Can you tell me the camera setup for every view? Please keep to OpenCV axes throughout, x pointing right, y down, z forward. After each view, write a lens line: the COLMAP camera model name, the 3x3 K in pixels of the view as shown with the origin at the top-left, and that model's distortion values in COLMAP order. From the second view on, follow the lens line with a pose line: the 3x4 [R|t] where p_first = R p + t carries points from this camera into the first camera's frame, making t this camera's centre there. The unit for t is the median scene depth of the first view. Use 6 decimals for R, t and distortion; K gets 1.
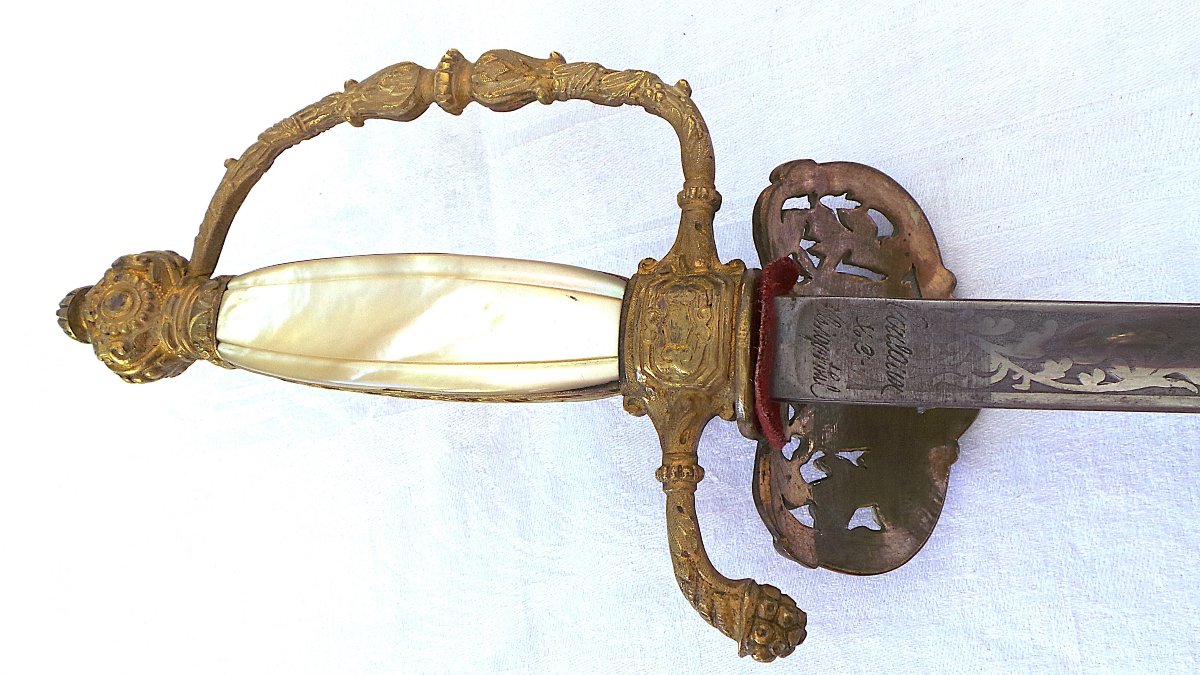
lens RADIAL K [[803.6, 0, 598.5], [0, 803.6, 336.7], [0, 0, 1]] dist [0.005979, 0.000318]
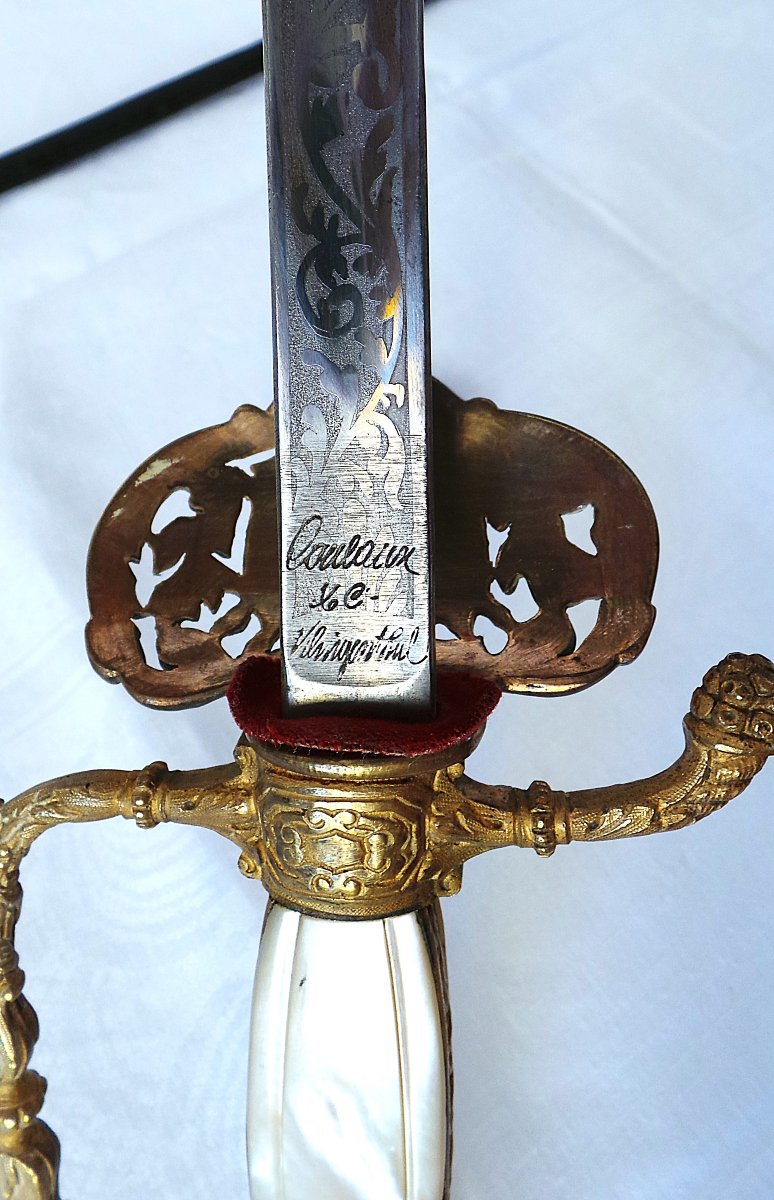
lens RADIAL K [[970.3, 0, 388.2], [0, 970.3, 599.8], [0, 0, 1]] dist [-0.002196, -0.000859]
pose [[-0.057938, -0.997993, 0.025546, 0.282669], [0.996163, -0.056112, 0.067163, -0.012047], [-0.065595, 0.029339, 0.997415, 0.146816]]
